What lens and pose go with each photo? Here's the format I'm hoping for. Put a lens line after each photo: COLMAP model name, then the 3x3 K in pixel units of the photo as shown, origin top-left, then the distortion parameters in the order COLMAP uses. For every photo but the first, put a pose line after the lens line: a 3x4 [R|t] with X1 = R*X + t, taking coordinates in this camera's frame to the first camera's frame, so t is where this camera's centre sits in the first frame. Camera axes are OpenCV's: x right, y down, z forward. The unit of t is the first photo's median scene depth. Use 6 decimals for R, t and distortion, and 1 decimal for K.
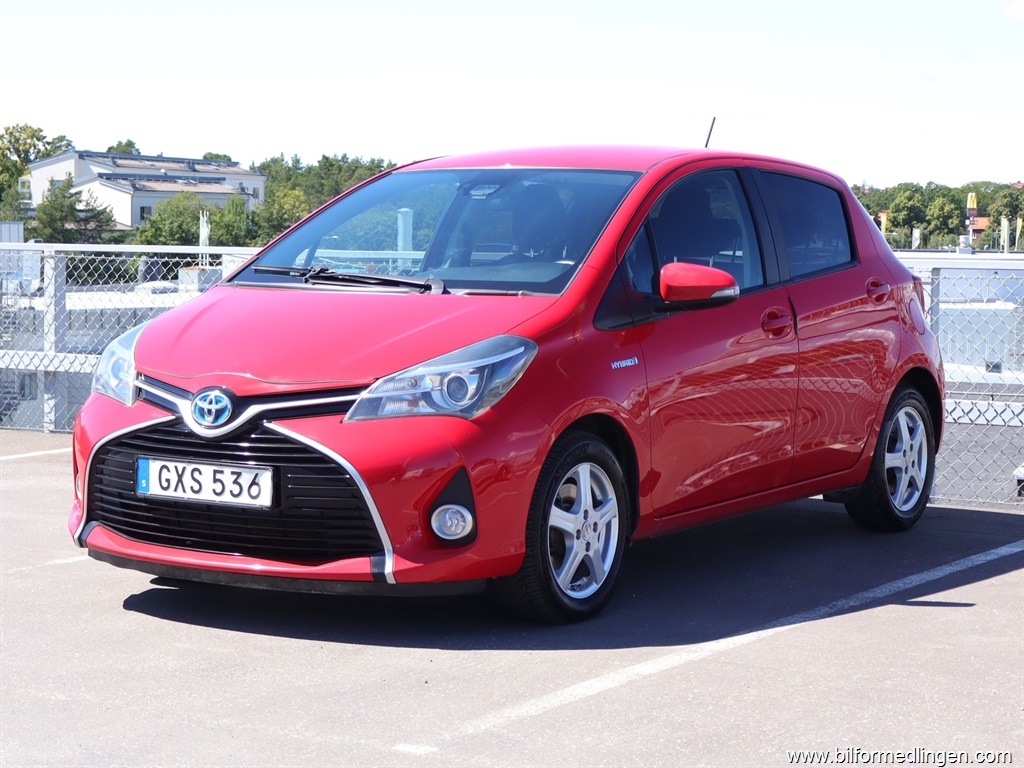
lens RADIAL K [[2114.3, 0, 534.0], [0, 2114.3, 410.8], [0, 0, 1]] dist [0.093470, 0.000000]
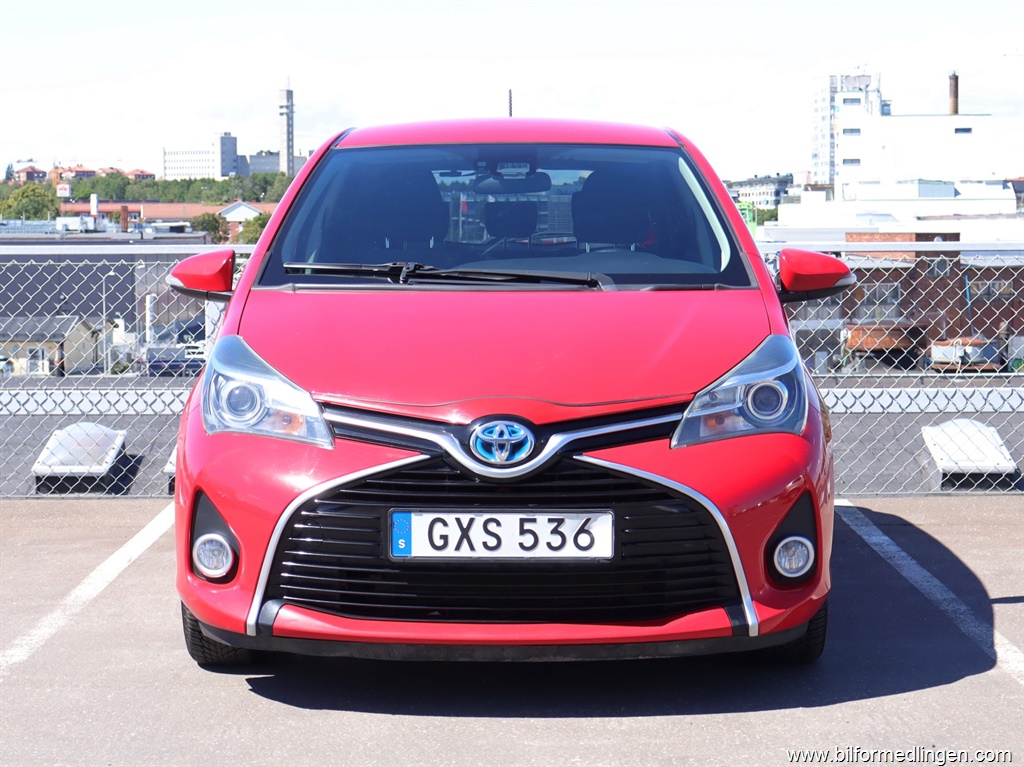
lens RADIAL K [[2114.3, 0, 479.6], [0, 2114.3, 446.0], [0, 0, 1]] dist [0.093470, 0.000000]
pose [[0.861330, -0.064140, 0.503980, -0.560626], [0.054336, 0.997939, 0.034141, -0.027089], [-0.505131, -0.002023, 0.863040, 0.323223]]
